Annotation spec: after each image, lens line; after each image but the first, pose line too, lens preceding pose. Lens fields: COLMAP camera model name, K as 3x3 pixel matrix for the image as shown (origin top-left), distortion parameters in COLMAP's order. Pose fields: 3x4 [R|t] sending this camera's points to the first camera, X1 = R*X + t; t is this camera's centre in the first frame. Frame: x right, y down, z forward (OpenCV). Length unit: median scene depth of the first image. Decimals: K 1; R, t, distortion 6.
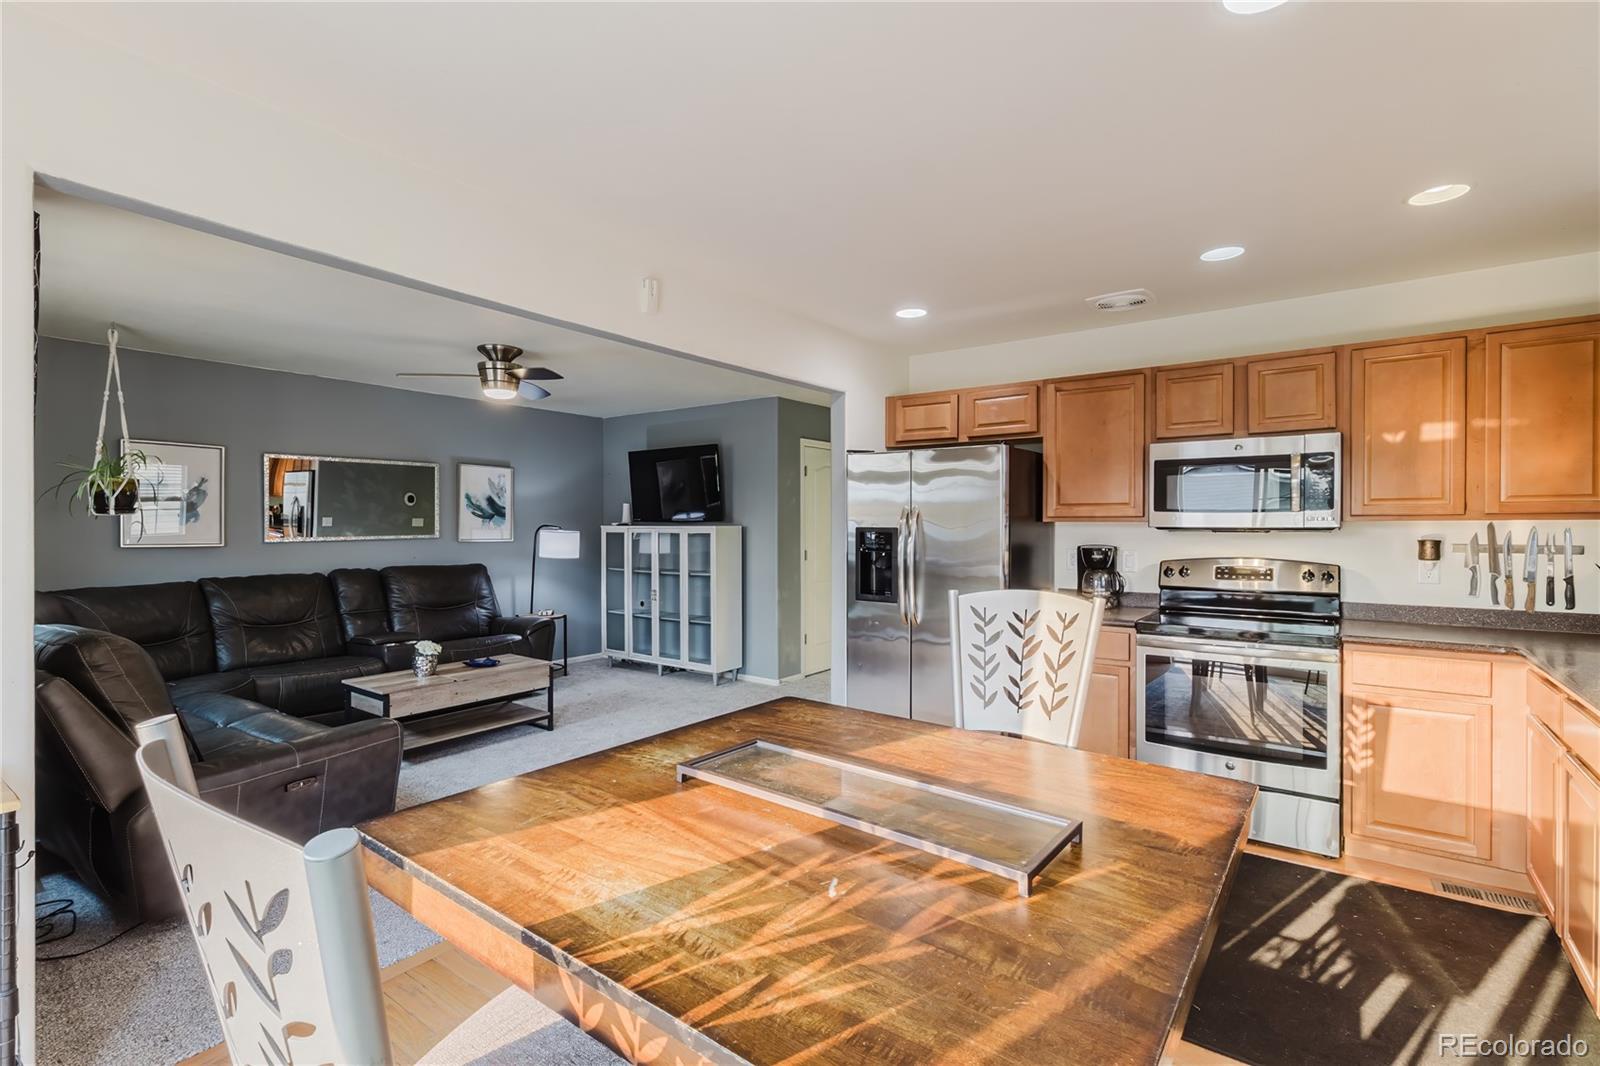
lens RADIAL K [[742.3, 0, 800.0], [0, 742.3, 533.0], [0, 0, 1]] dist [0.007250, 0.000469]
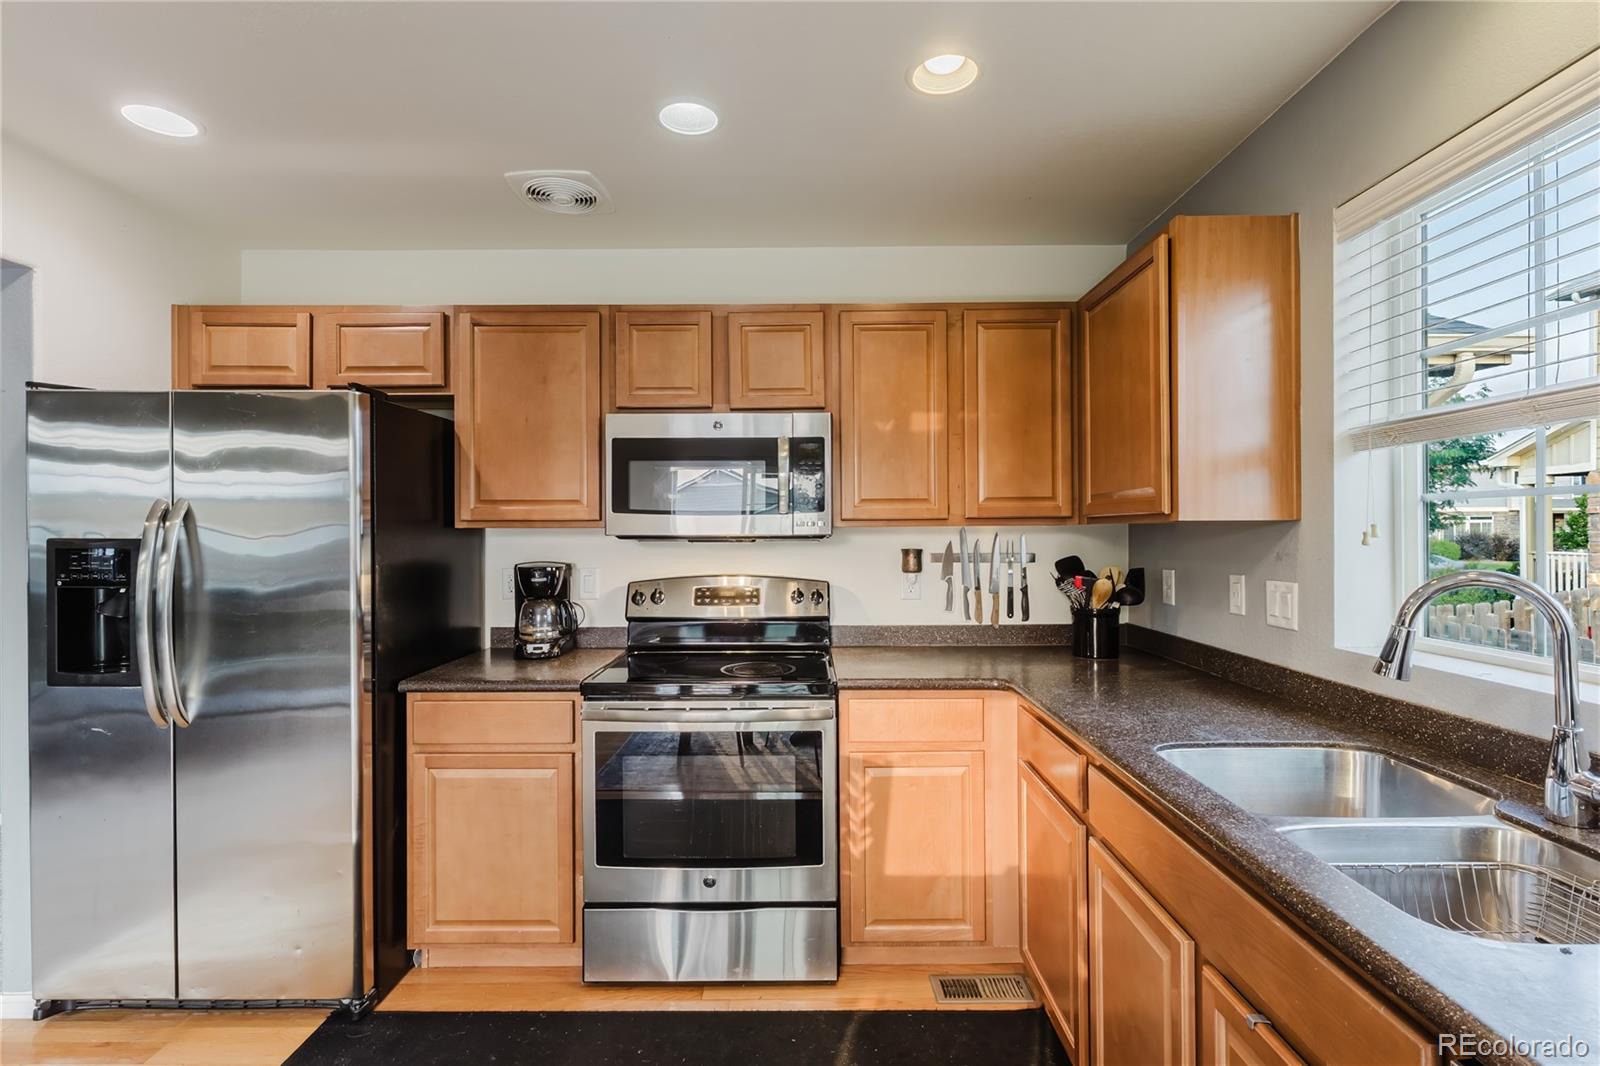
lens RADIAL K [[731.1, 0, 804.2], [0, 731.1, 531.2], [0, 0, 1]] dist [-0.000785, -0.000103]
pose [[0.810627, -0.000564, 0.585562, 0.198669], [0.009898, 0.999870, -0.012739, -0.001359], [-0.585479, 0.016123, 0.810527, 0.310678]]
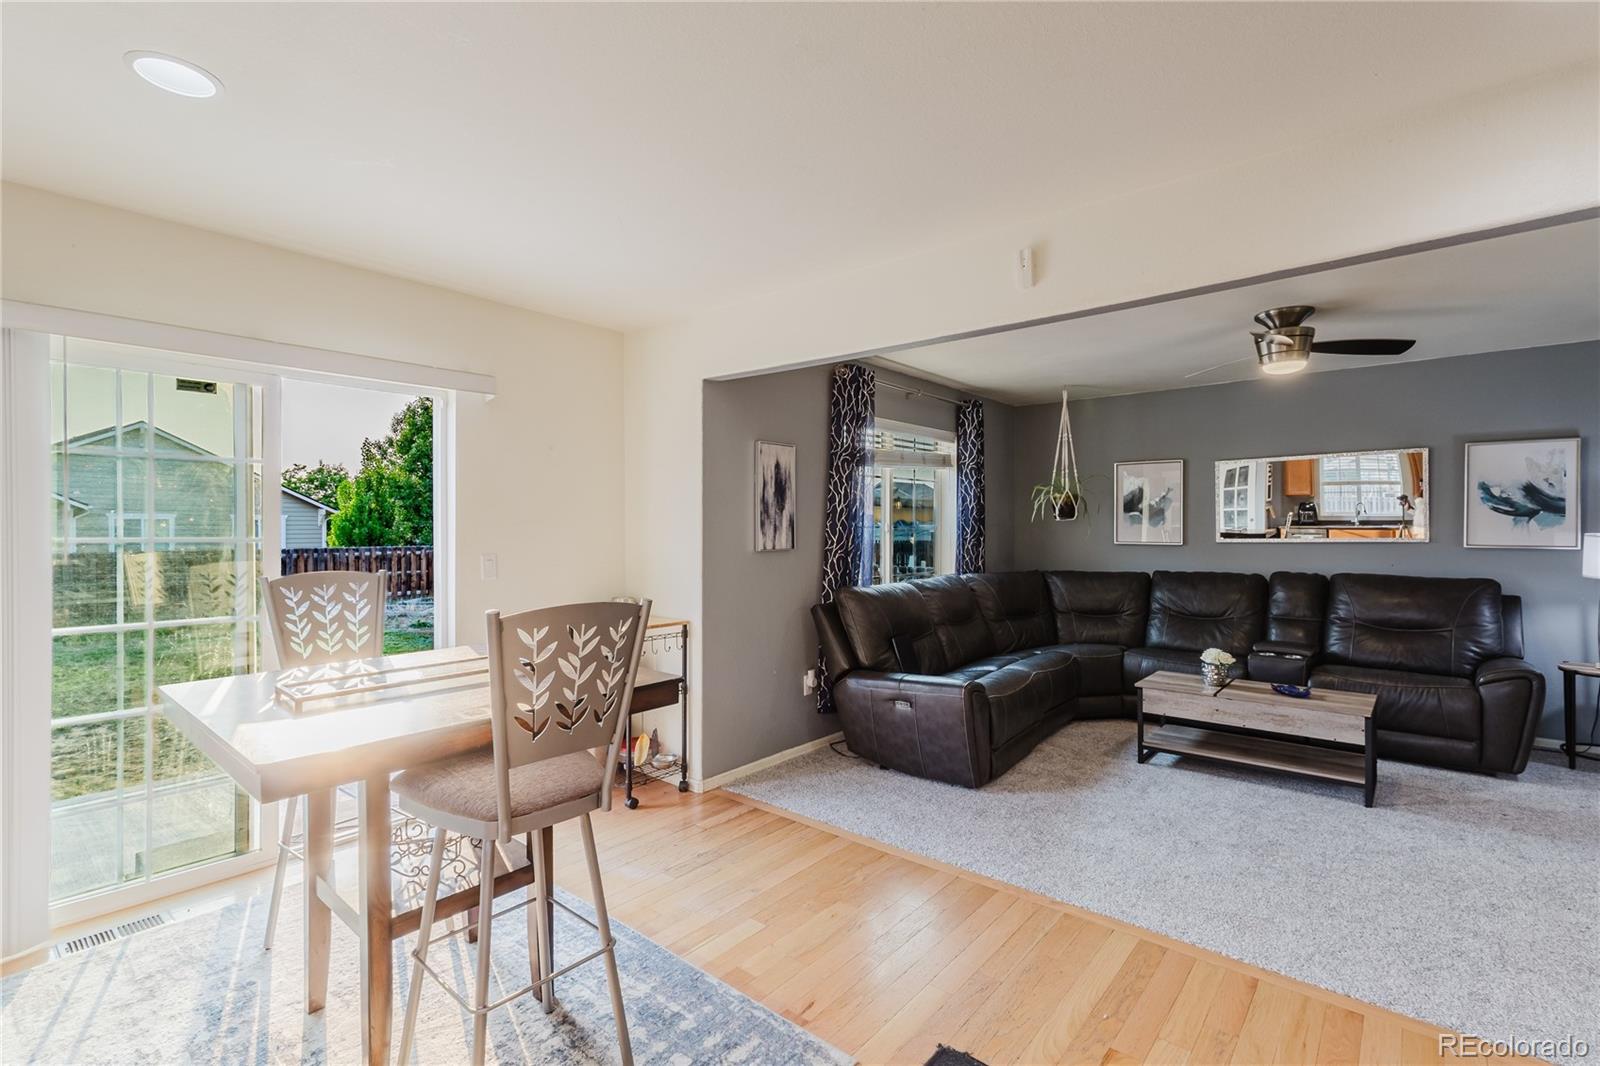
lens RADIAL K [[731.1, 0, 804.2], [0, 731.1, 531.2], [0, 0, 1]] dist [-0.000785, -0.000103]
pose [[-0.069091, 0.002568, -0.997607, 0.499988], [-0.008288, 0.999961, 0.003148, -0.002687], [0.997576, 0.008486, -0.069067, 0.594130]]
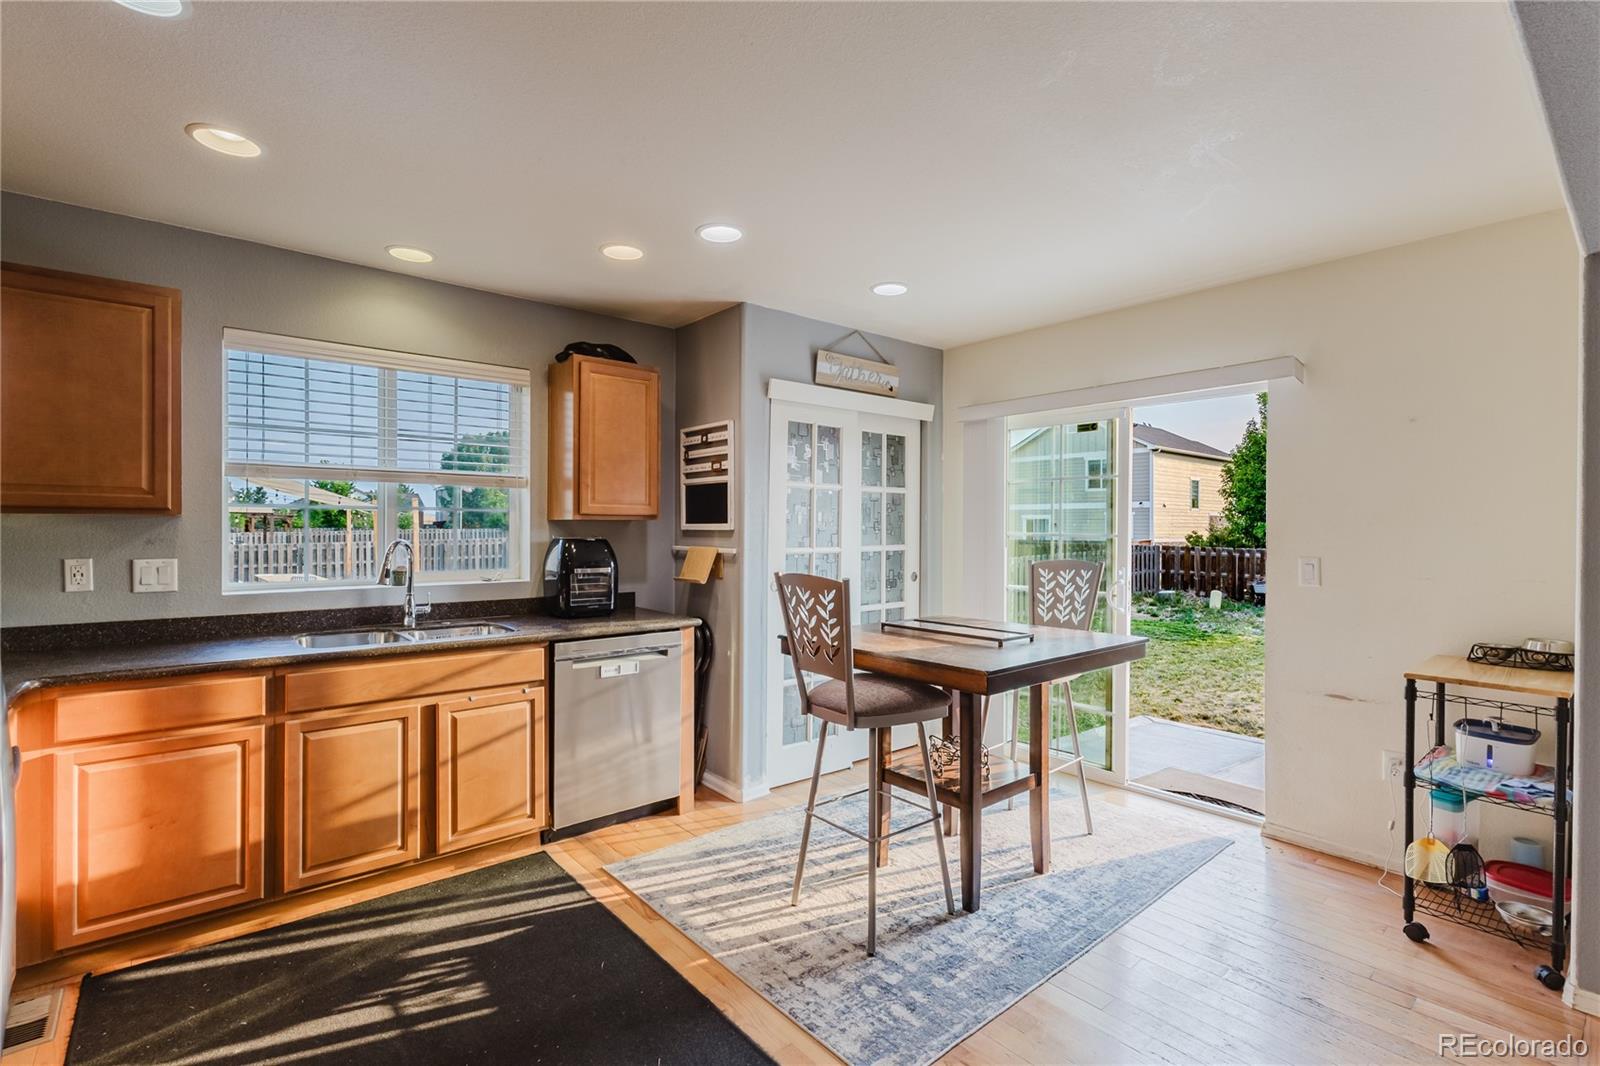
lens RADIAL K [[731.1, 0, 804.2], [0, 731.1, 531.2], [0, 0, 1]] dist [-0.000785, -0.000103]
pose [[-0.971029, -0.005140, 0.238905, -0.004053], [-0.001120, 0.999856, 0.016960, -0.008861], [-0.238958, 0.016201, -0.970895, 1.015766]]
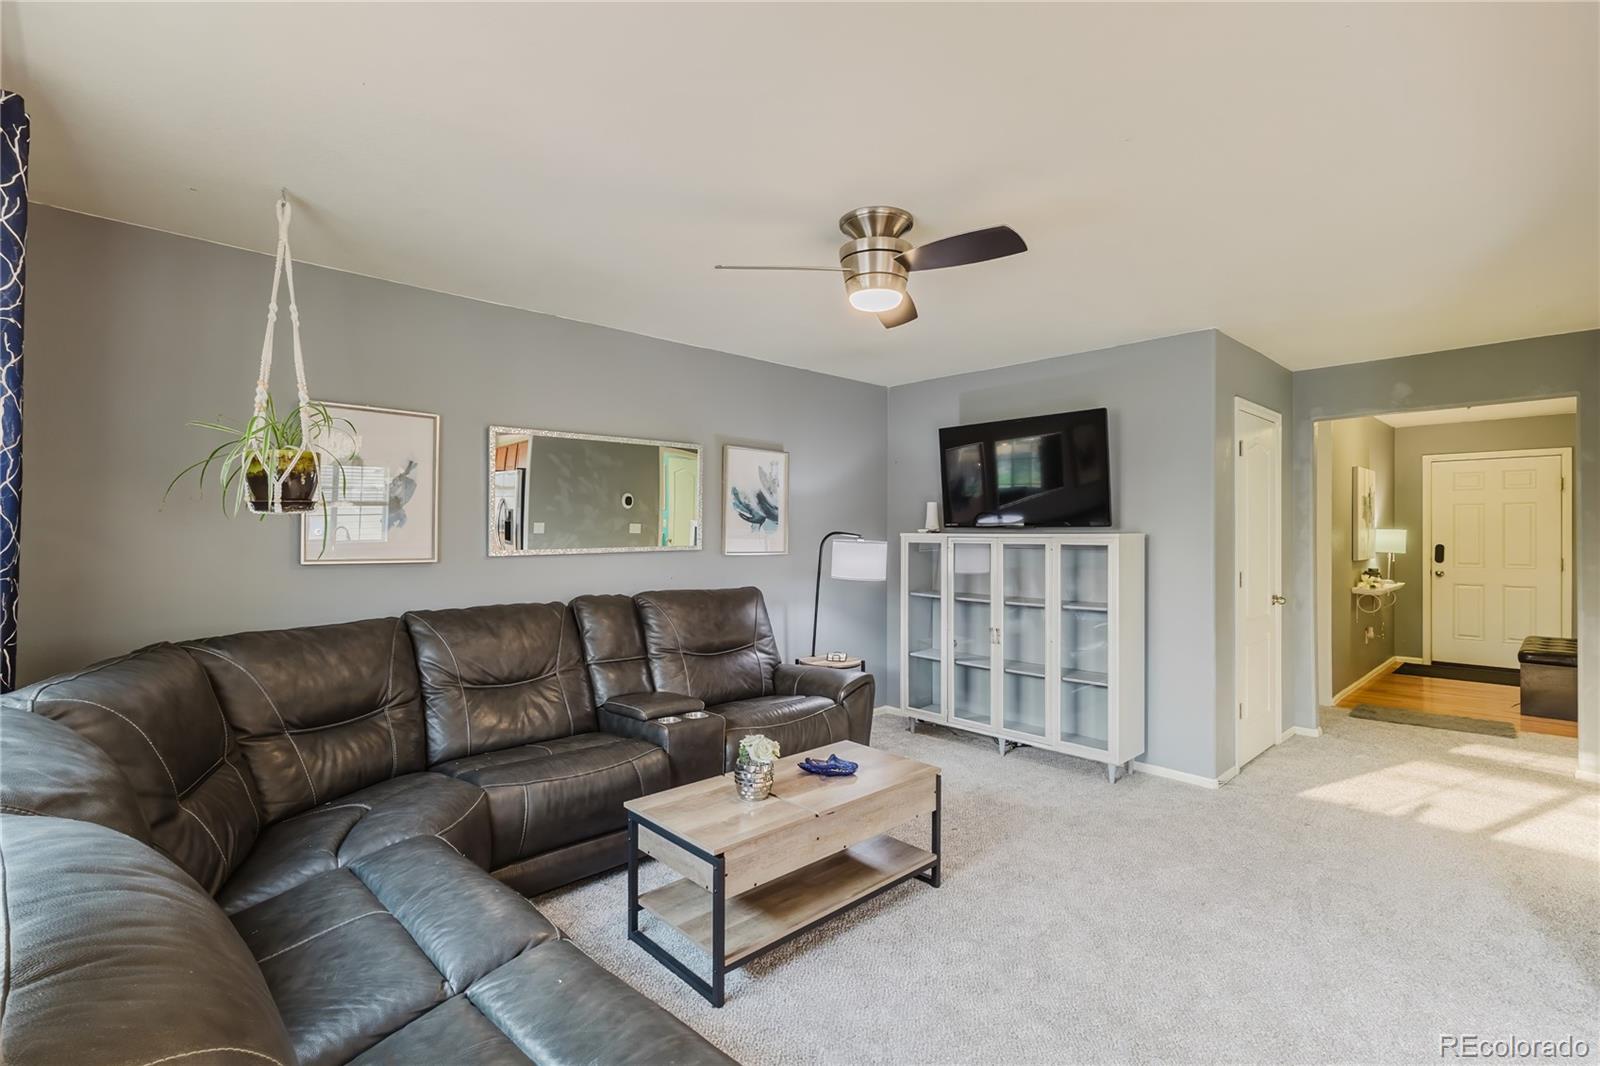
lens RADIAL K [[733.7, 0, 796.2], [0, 733.7, 532.6], [0, 0, 1]] dist [-0.002704, -0.000276]
pose [[0.982798, 0.001024, -0.184679, -0.404956], [-0.003227, 0.999927, -0.011626, -0.002933], [0.184654, 0.012022, 0.982730, 0.498834]]
